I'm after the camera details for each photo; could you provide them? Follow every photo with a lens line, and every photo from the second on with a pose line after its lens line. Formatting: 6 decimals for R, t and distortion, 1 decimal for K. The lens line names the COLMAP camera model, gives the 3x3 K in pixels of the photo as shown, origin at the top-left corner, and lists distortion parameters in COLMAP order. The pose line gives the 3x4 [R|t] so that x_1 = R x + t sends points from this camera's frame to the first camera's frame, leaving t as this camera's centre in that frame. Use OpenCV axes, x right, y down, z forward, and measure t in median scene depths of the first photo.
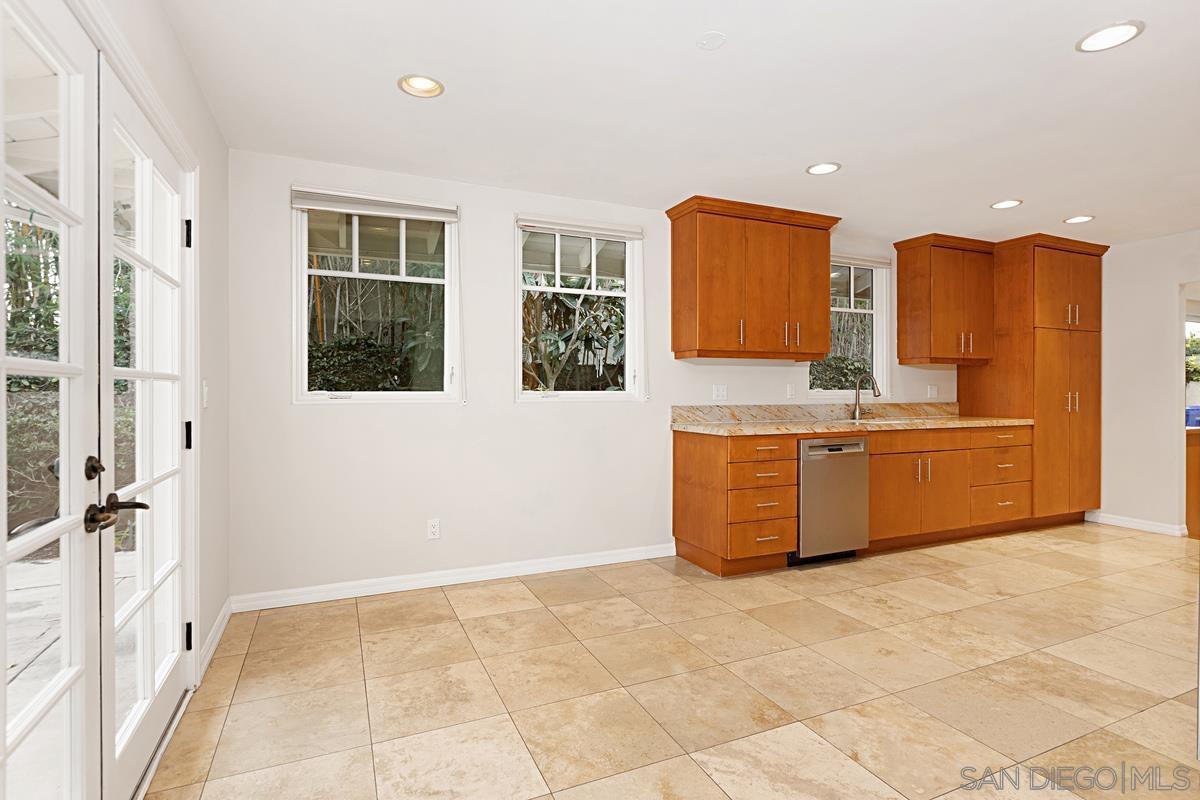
lens RADIAL K [[584.4, 0, 582.9], [0, 584.4, 398.4], [0, 0, 1]] dist [-0.000725, -0.001714]
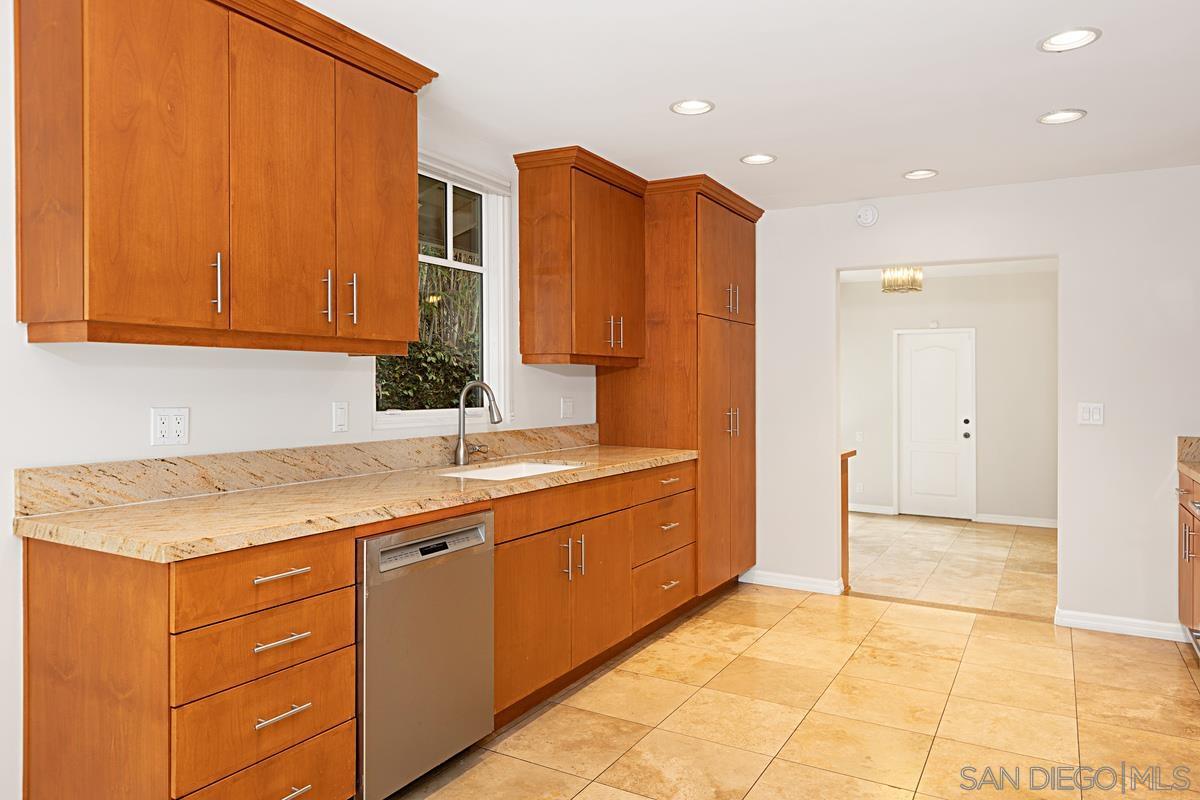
lens RADIAL K [[793.7, 0, 601.3], [0, 793.7, 400.2], [0, 0, 1]] dist [0.008269, -0.006614]
pose [[0.789571, -0.007842, 0.613609, 0.126223], [0.000427, 0.999925, 0.012231, -0.034289], [-0.613659, -0.009395, 0.789516, 0.355852]]
